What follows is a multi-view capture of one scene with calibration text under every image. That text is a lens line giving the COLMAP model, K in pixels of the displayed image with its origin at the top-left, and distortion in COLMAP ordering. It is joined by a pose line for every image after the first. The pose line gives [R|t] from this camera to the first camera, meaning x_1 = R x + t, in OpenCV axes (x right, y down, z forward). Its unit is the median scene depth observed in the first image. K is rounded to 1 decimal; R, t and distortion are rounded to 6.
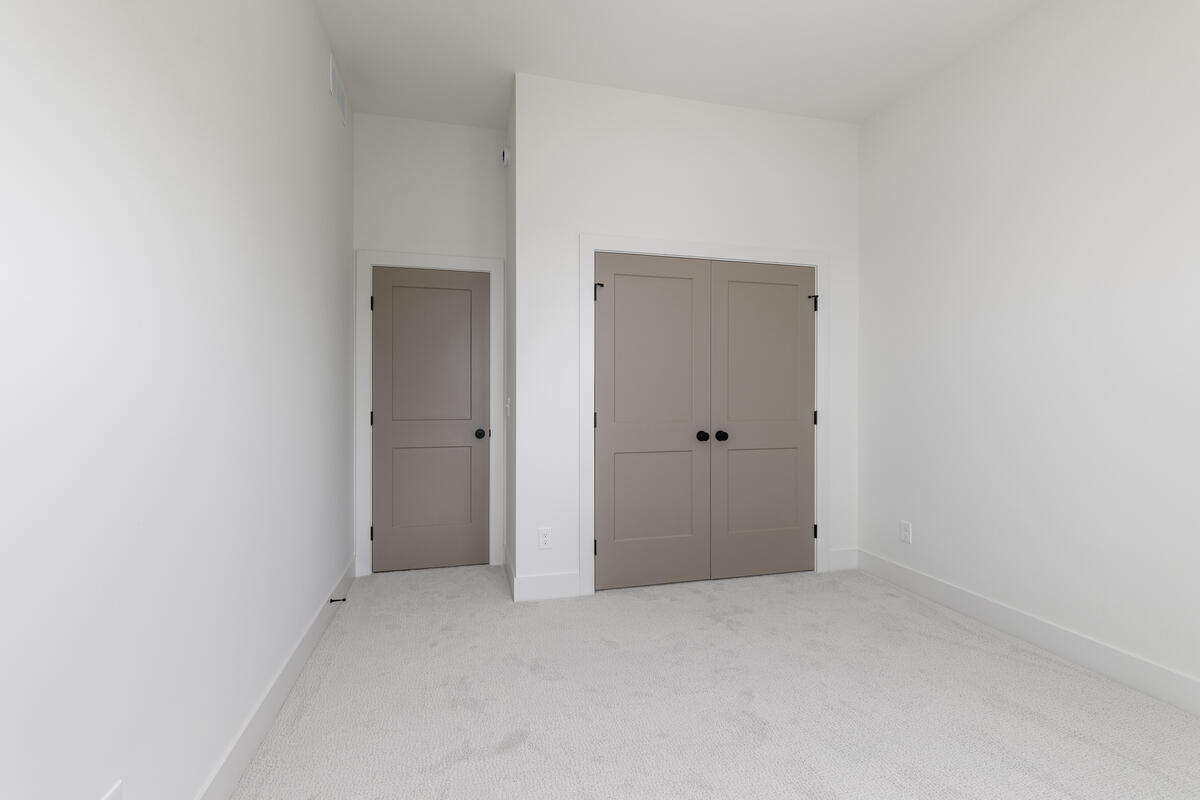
lens RADIAL K [[602.1, 0, 600.3], [0, 602.1, 397.9], [0, 0, 1]] dist [0.002720, 0.000064]
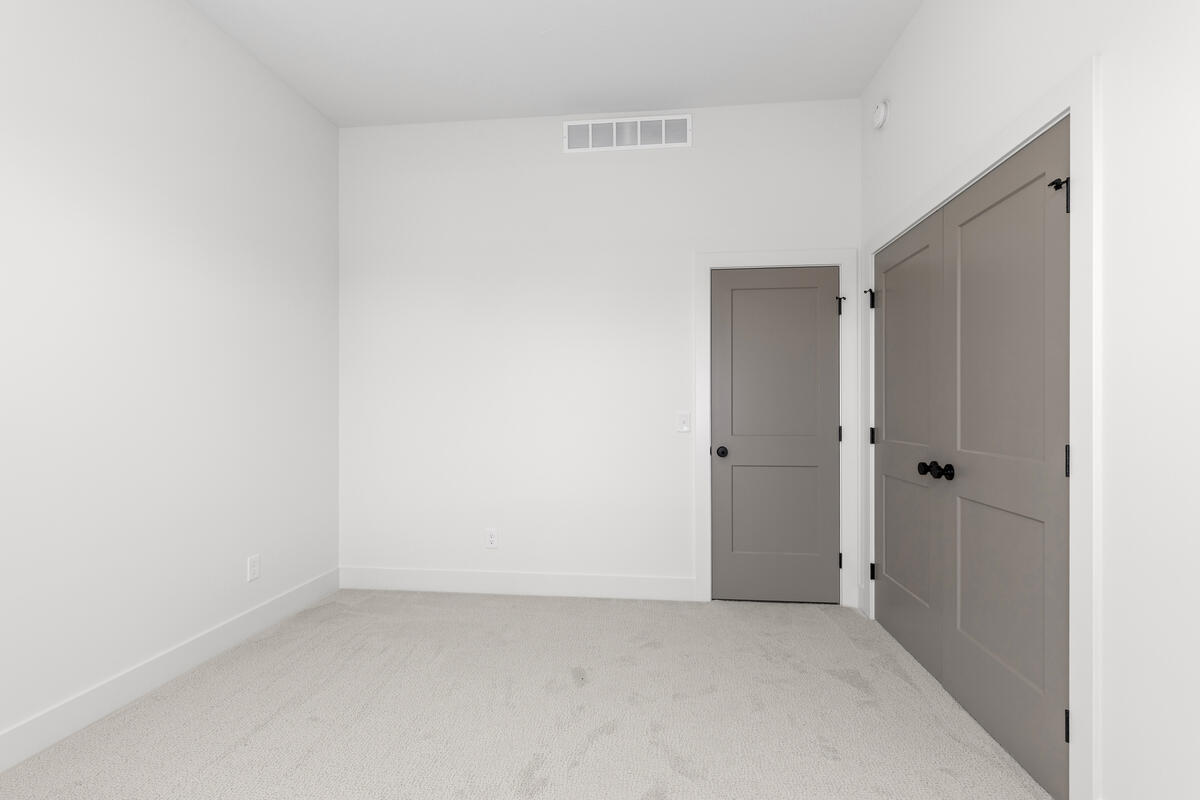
lens RADIAL K [[551.7, 0, 600.2], [0, 551.7, 404.8], [0, 0, 1]] dist [-0.000753, -0.000217]
pose [[0.915071, -0.006584, -0.403239, 0.284294], [0.002254, 0.999935, -0.011212, -0.000735], [0.403286, 0.009351, 0.915026, 0.084019]]
